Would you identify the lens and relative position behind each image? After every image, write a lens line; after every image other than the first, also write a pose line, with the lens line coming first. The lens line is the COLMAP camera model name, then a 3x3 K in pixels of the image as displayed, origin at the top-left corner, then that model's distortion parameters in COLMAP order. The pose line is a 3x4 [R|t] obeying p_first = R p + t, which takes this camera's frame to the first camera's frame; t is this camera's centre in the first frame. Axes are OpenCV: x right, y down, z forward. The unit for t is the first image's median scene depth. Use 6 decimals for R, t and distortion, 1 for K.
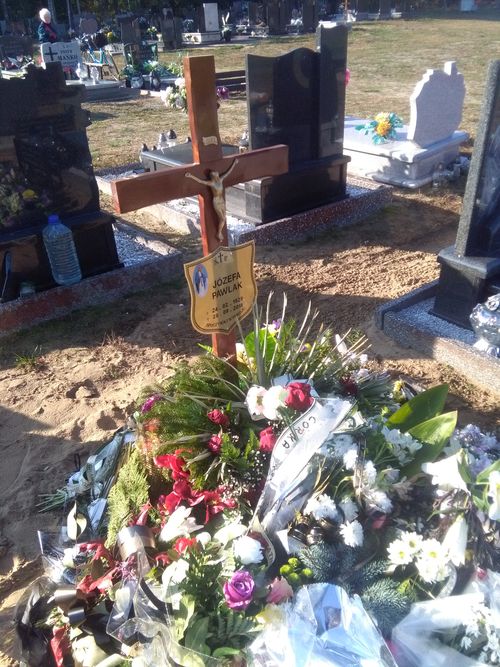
lens RADIAL K [[544.8, 0, 251.9], [0, 544.8, 330.7], [0, 0, 1]] dist [0.015328, -0.027679]
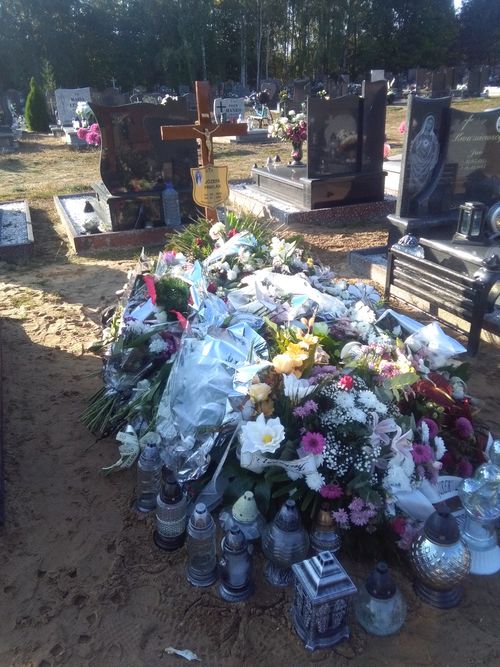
lens RADIAL K [[544.8, 0, 250.2], [0, 544.8, 335.8], [0, 0, 1]] dist [0.015328, -0.027679]
pose [[0.953422, 0.129901, -0.272236, 0.238104], [-0.153649, 0.985802, -0.067717, 0.197722], [0.259575, 0.106392, 0.959845, -0.308610]]
